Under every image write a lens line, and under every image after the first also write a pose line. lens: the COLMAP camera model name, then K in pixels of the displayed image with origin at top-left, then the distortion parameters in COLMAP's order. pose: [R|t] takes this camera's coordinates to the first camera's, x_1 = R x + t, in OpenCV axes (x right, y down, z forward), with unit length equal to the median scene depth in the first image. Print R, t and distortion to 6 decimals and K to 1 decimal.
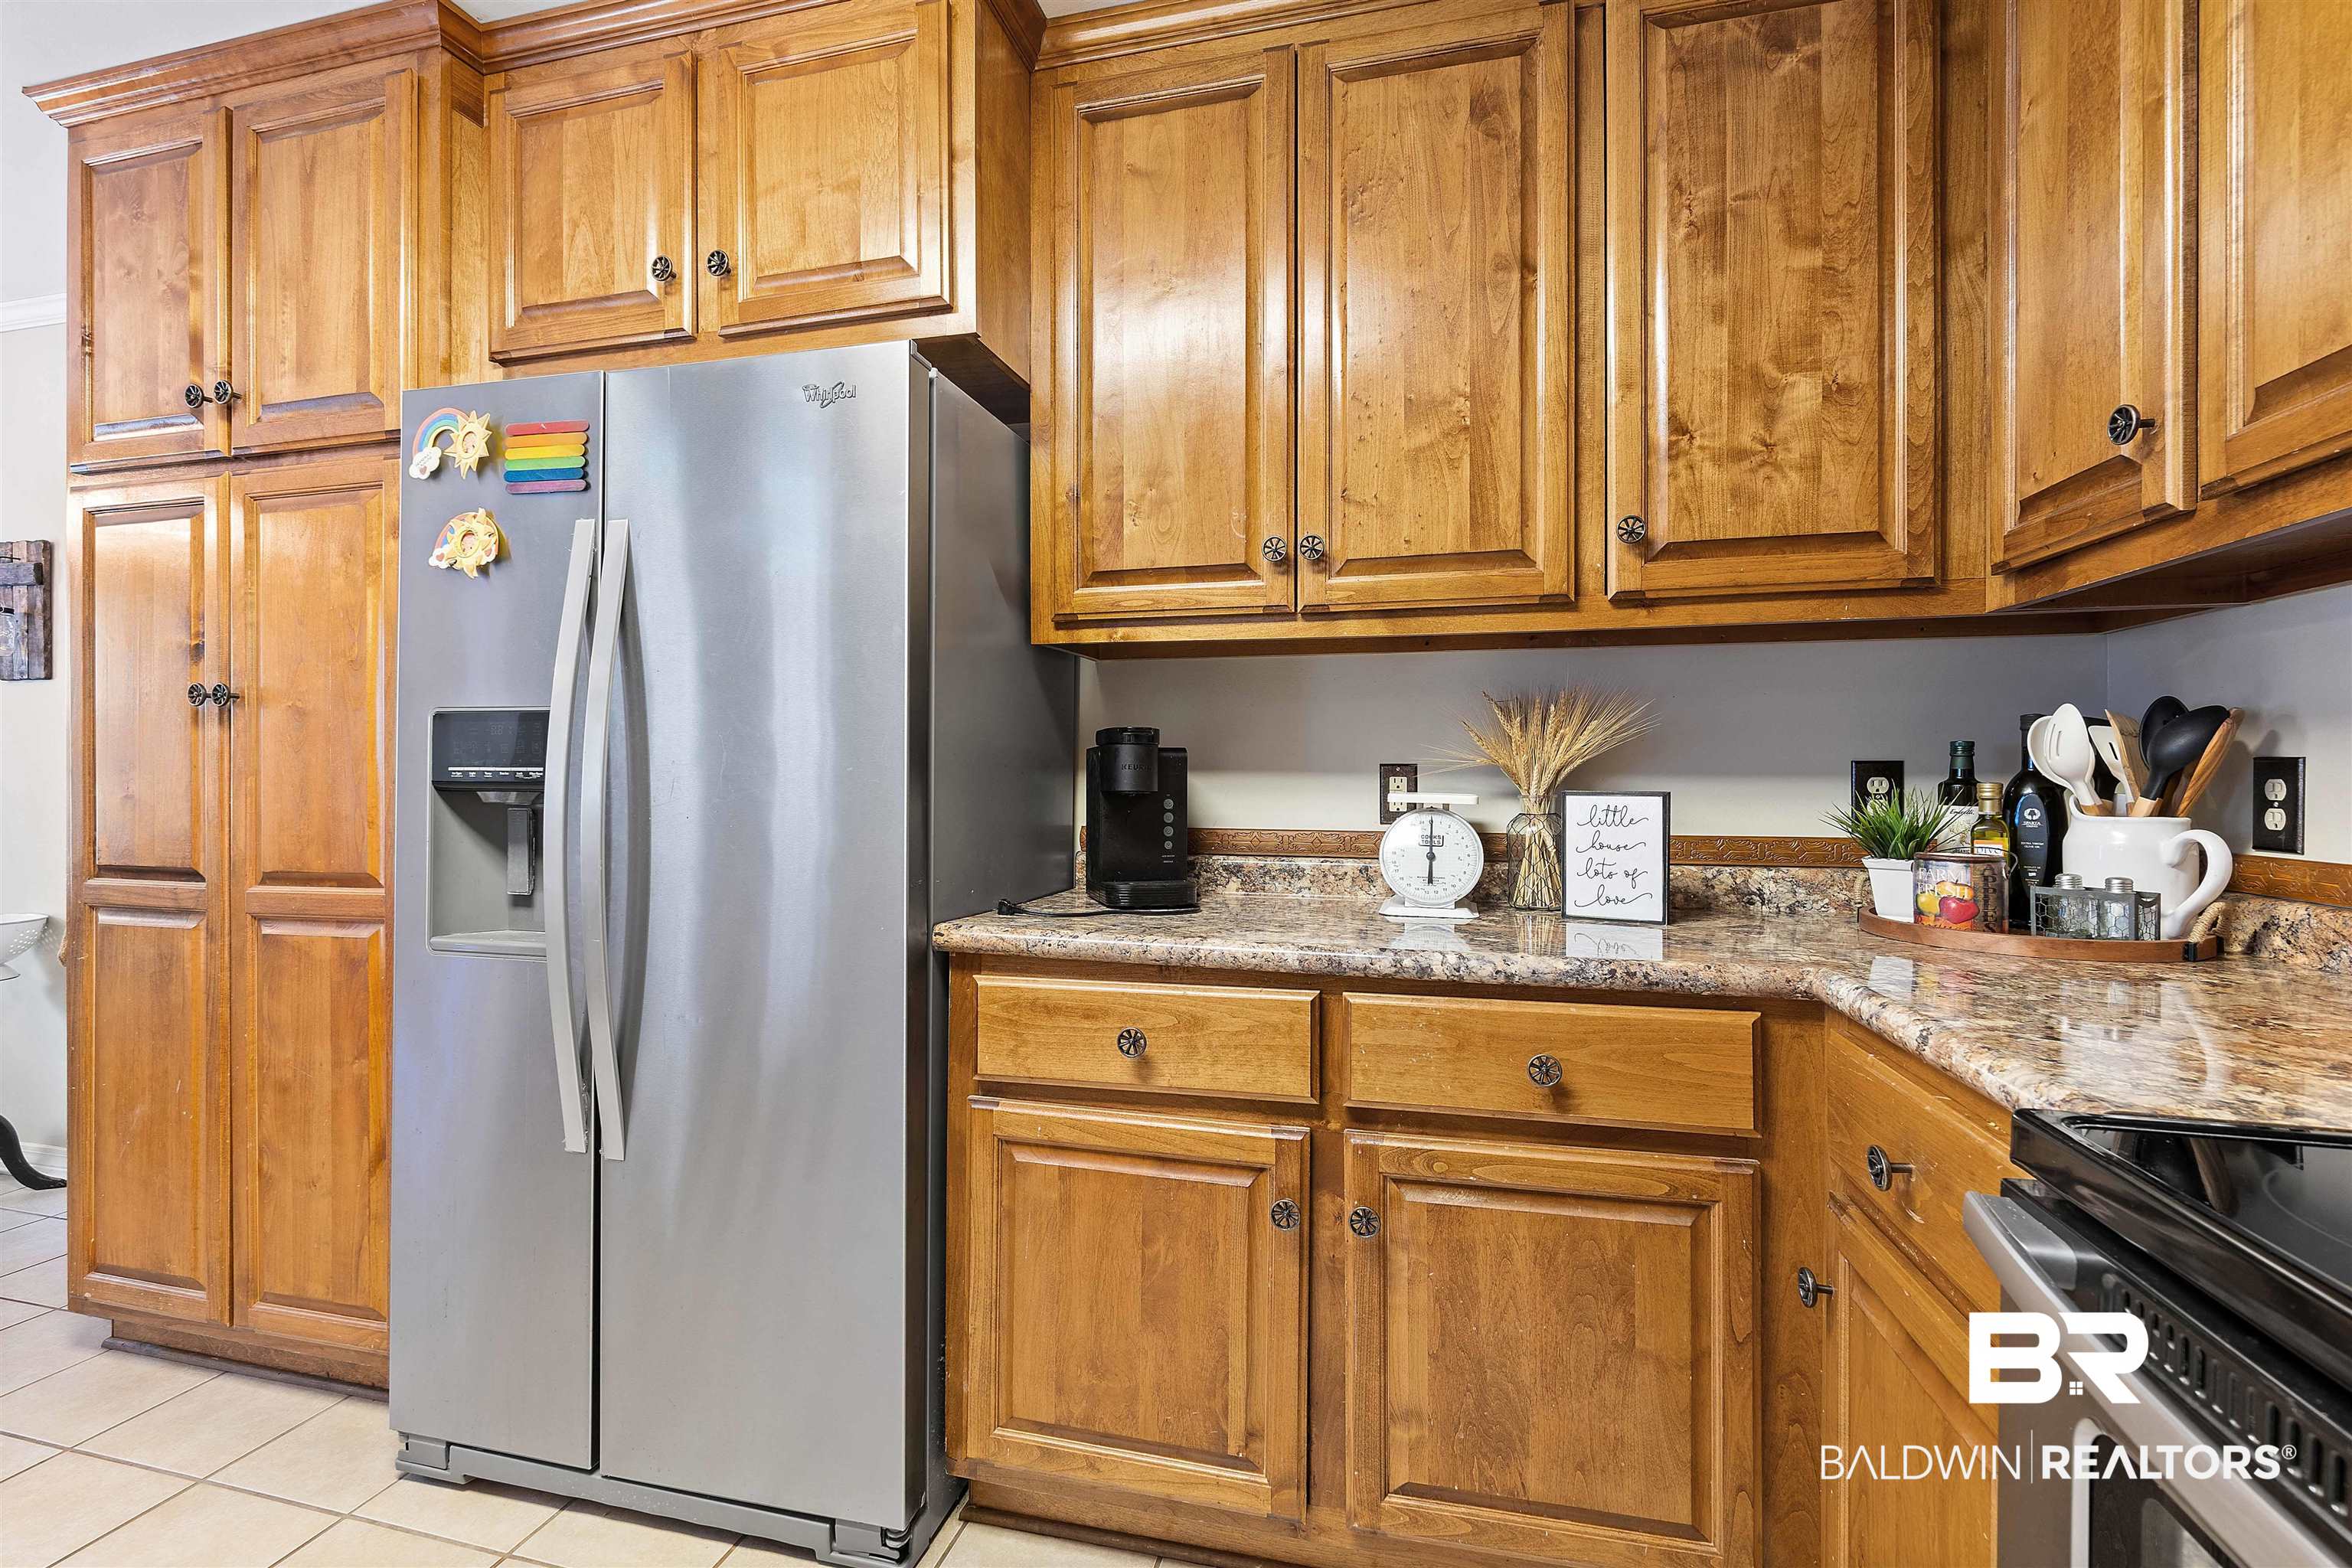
lens RADIAL K [[1037.8, 0, 1158.4], [0, 1037.8, 797.0], [0, 0, 1]] dist [0.010402, 0.000179]
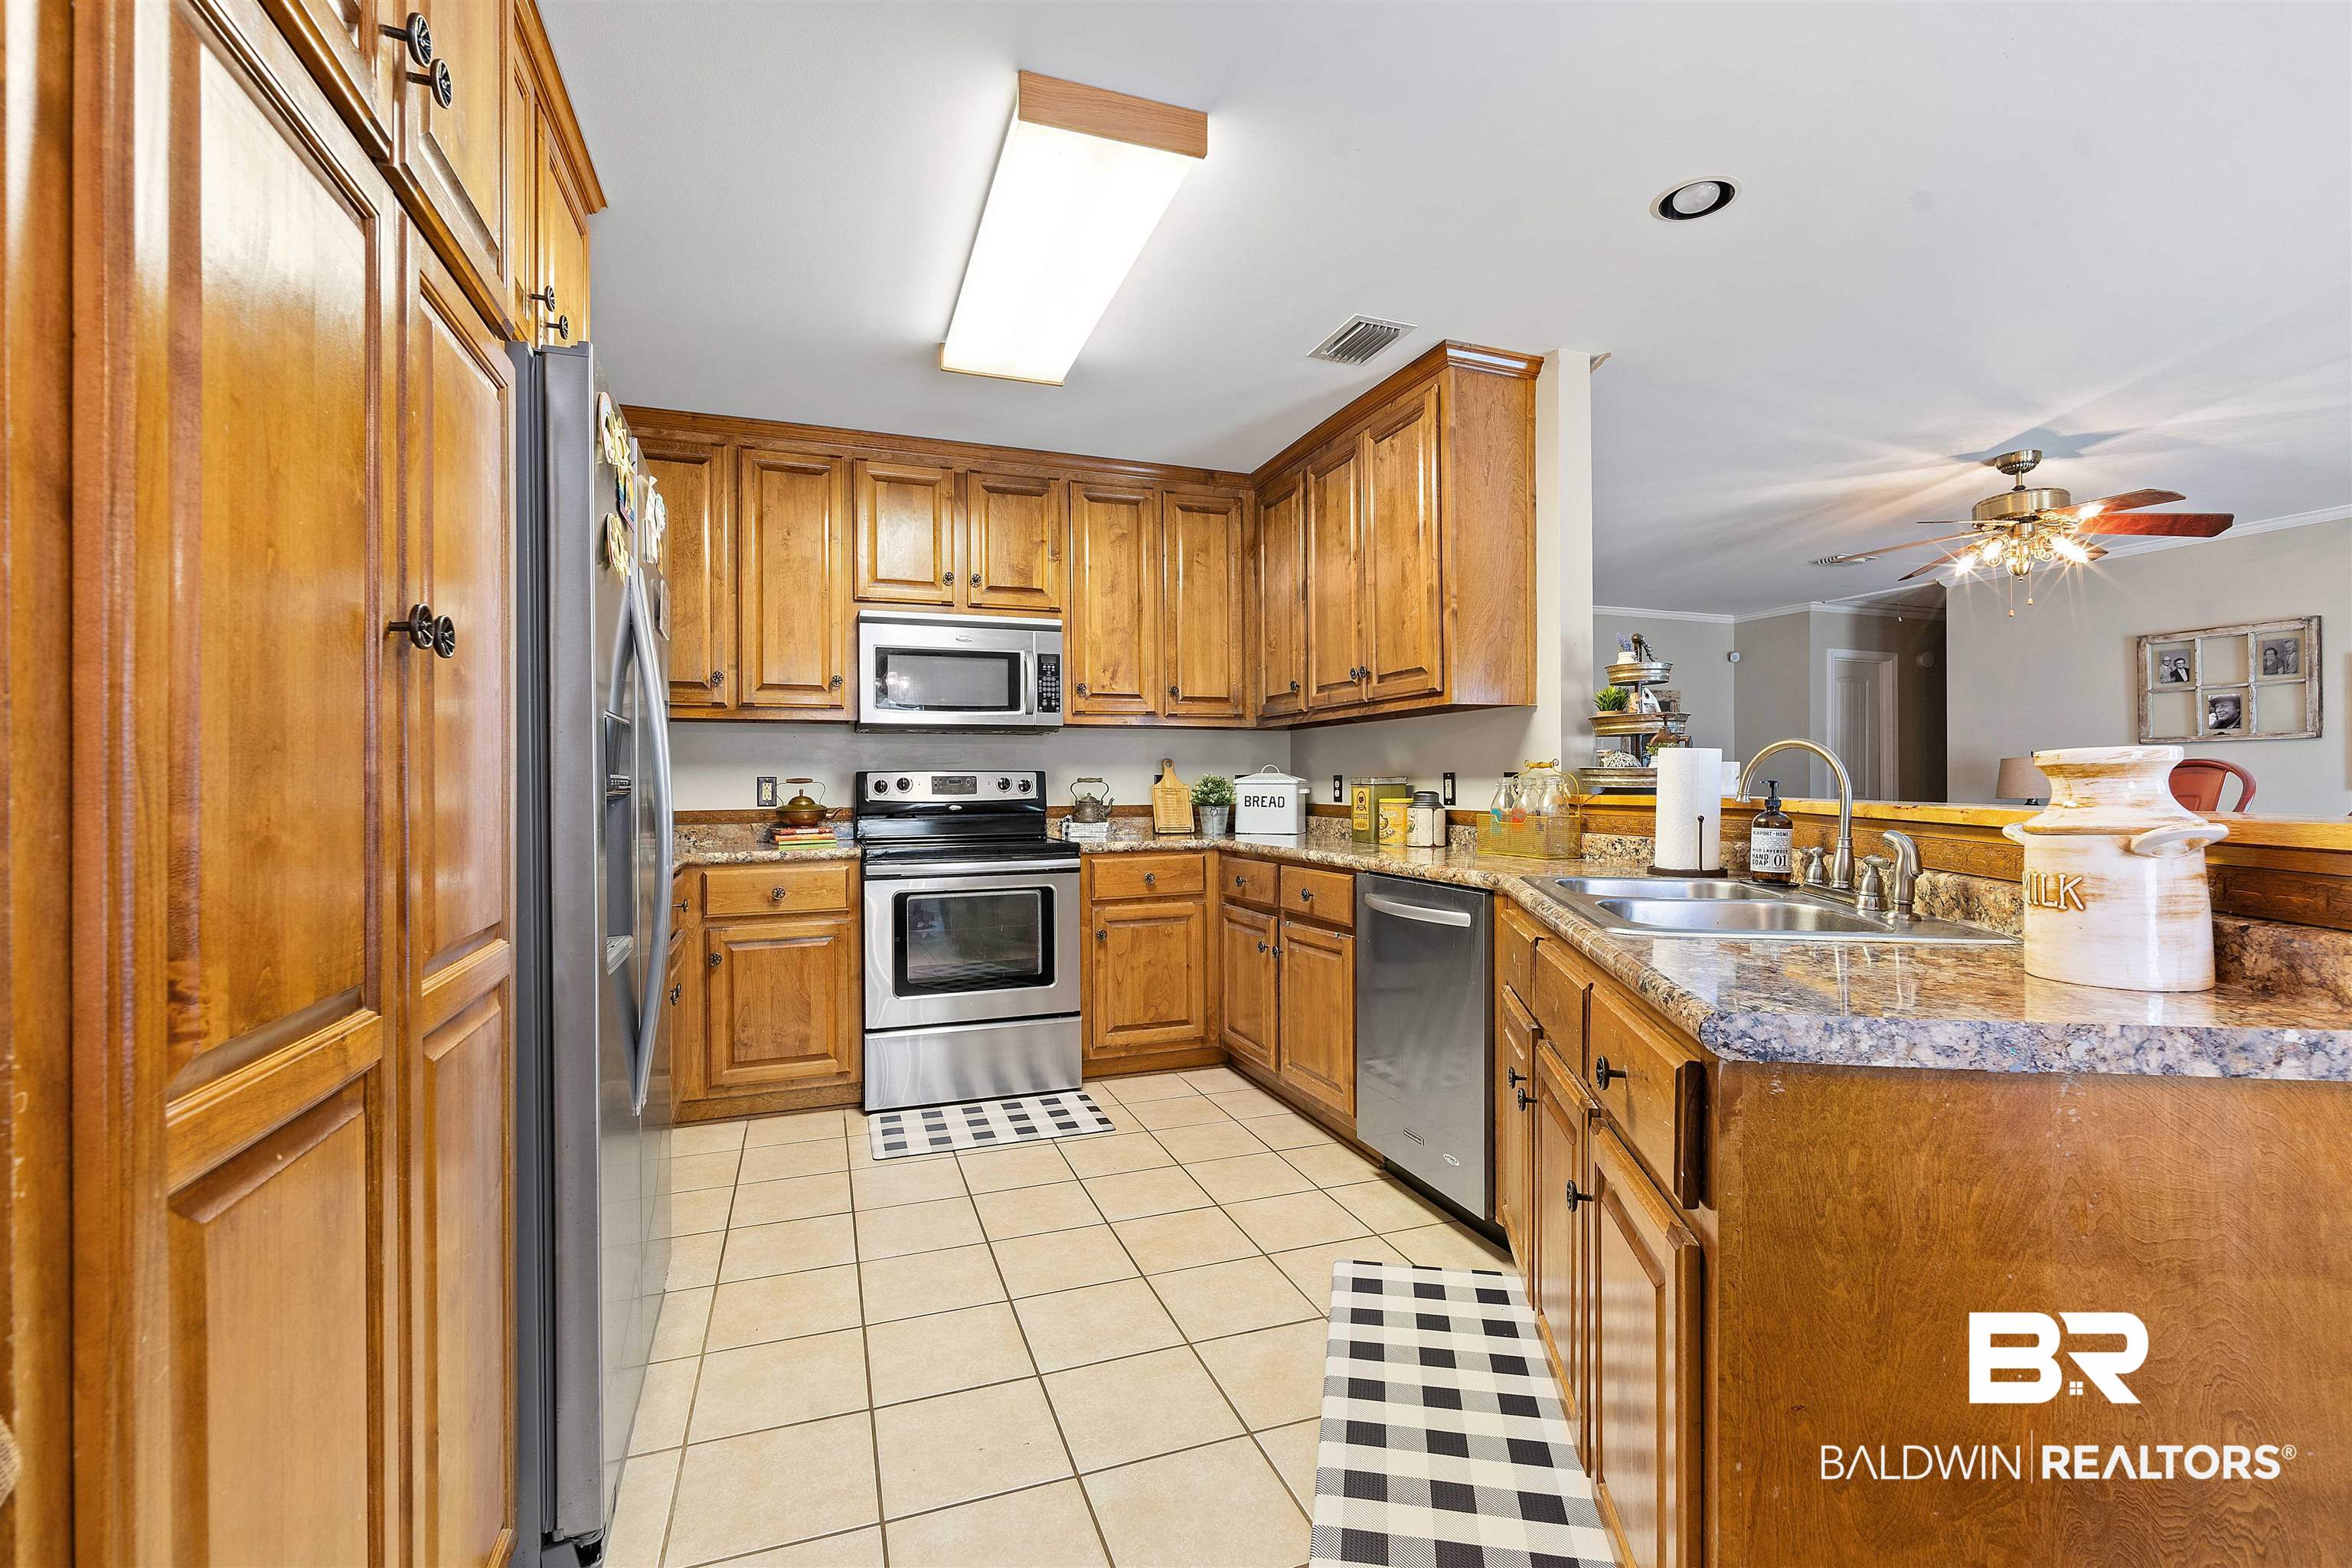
lens RADIAL K [[1037.8, 0, 1189.8], [0, 1037.8, 779.6], [0, 0, 1]] dist [0.010402, 0.000179]
pose [[0.553642, -0.008454, -0.832712, 2.301055], [-0.004647, 0.999902, -0.013241, 0.013187], [0.832742, 0.011200, 0.553548, -0.645525]]
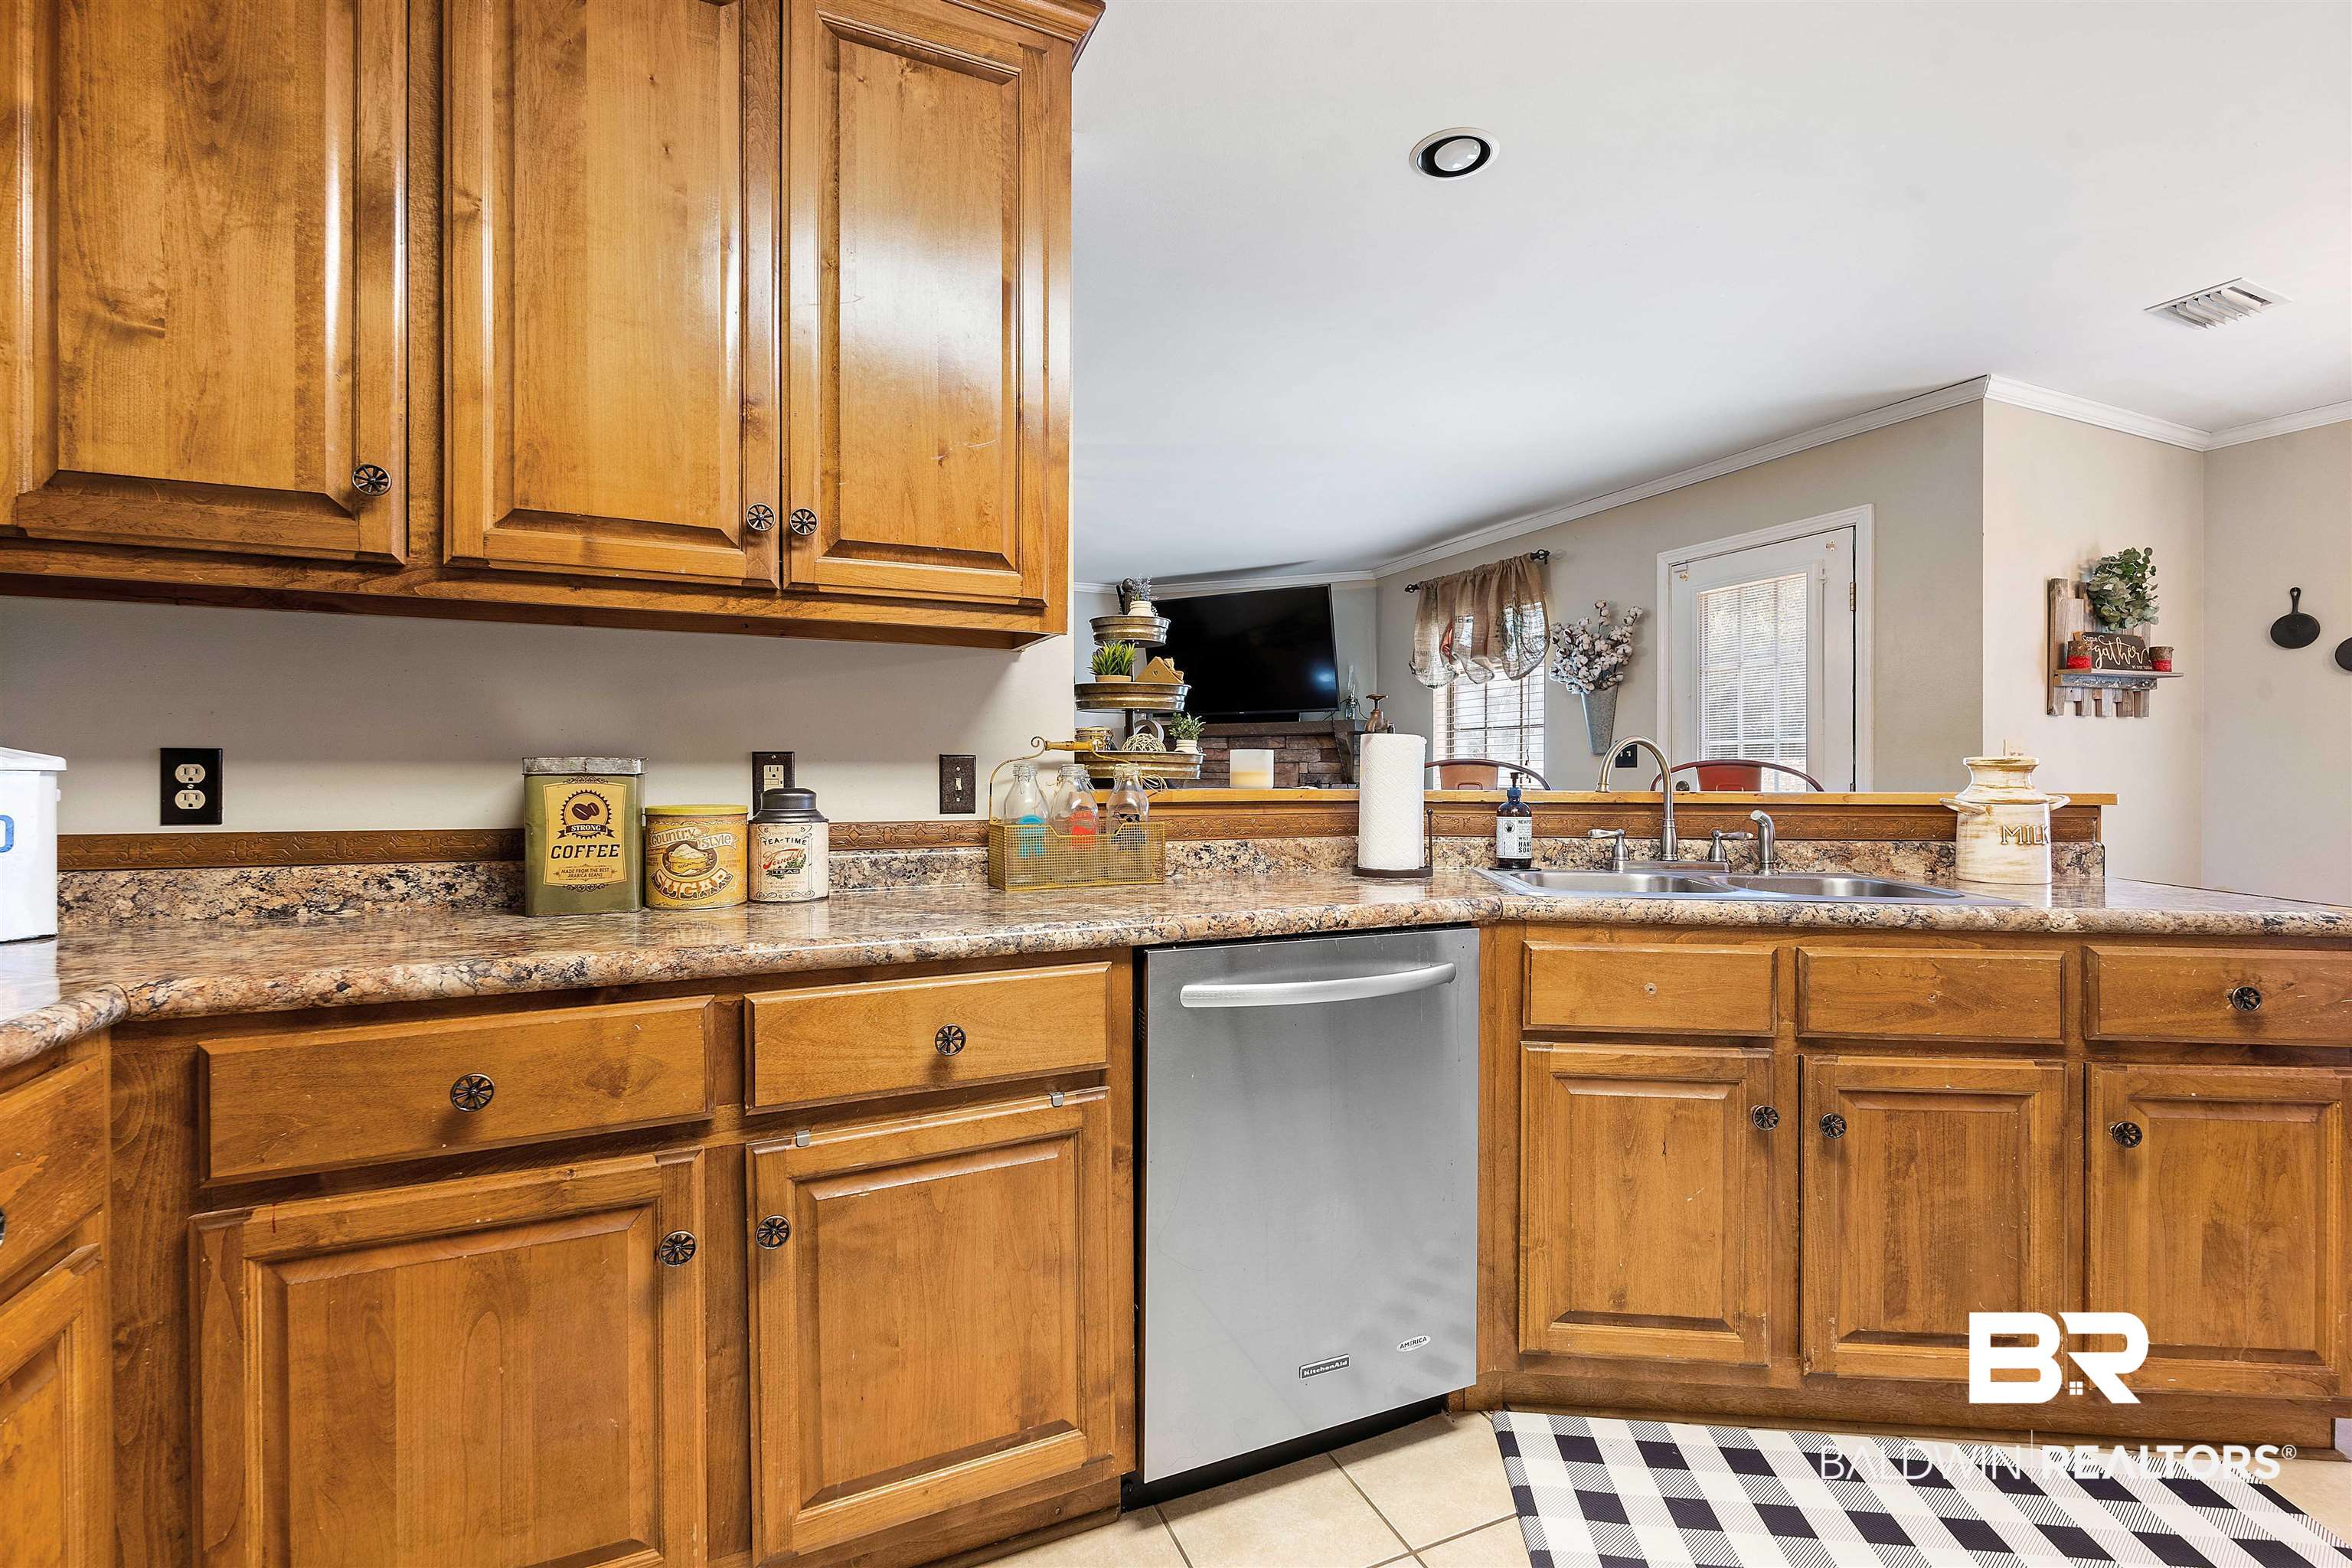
lens RADIAL K [[1037.8, 0, 1151.3], [0, 1037.8, 780.7], [0, 0, 1]] dist [0.010402, 0.000179]
pose [[0.790002, -0.007719, 0.613056, -0.126131], [0.010111, 0.999949, -0.000439, -0.001020], [-0.613021, 0.006545, 0.790039, 0.033904]]
